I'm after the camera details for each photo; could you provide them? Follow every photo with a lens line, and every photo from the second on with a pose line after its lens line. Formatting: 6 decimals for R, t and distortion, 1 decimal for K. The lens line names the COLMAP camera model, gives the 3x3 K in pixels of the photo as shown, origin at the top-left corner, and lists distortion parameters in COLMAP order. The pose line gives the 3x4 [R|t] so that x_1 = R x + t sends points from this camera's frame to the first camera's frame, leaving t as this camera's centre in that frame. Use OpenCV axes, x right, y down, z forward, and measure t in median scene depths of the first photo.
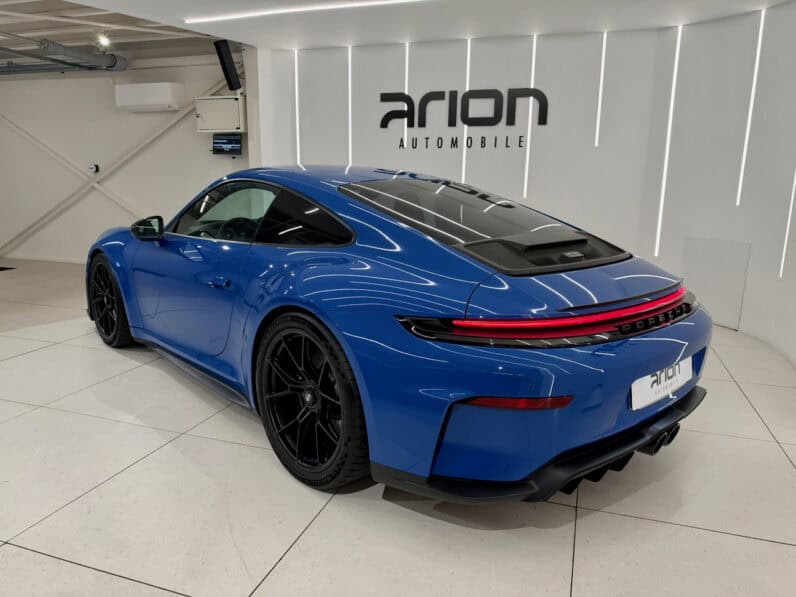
lens RADIAL K [[573.2, 0, 401.0], [0, 573.2, 299.1], [0, 0, 1]] dist [0.053473, -0.074295]
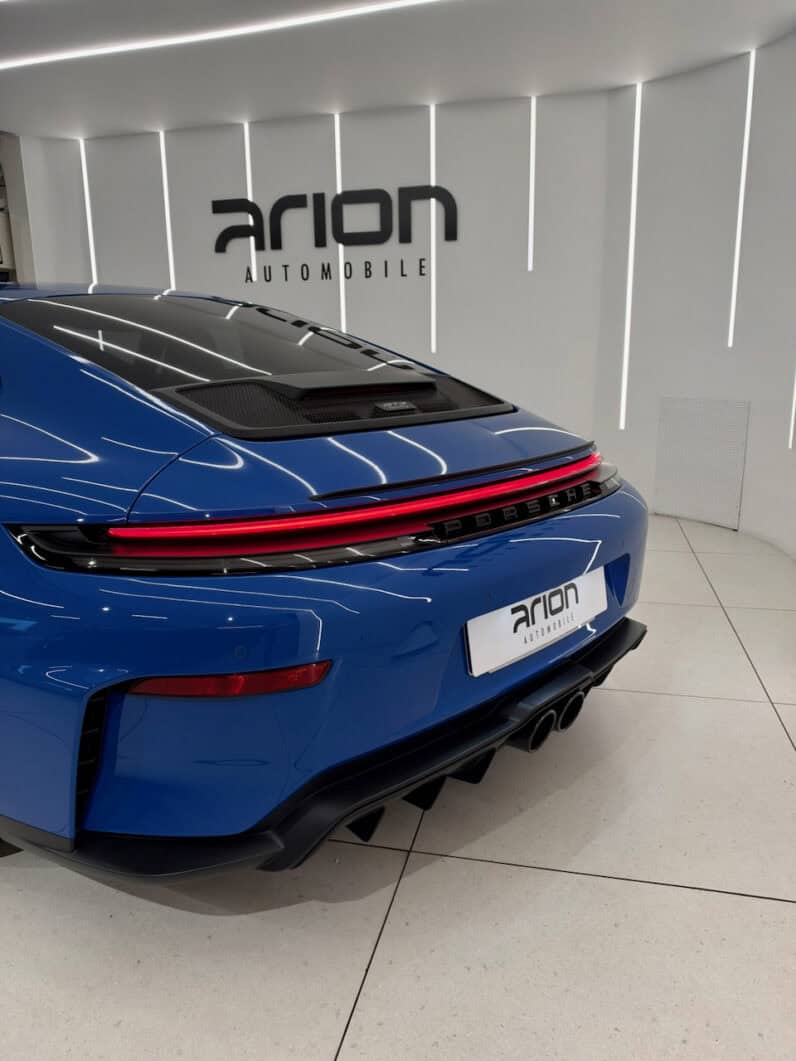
lens RADIAL K [[764.0, 0, 402.3], [0, 764.0, 524.3], [0, 0, 1]] dist [0.053473, -0.074295]
pose [[0.996051, -0.050510, 0.073013, 0.104634], [0.049620, 0.998671, 0.013958, 0.013042], [-0.073621, -0.010280, 0.997233, 0.105084]]
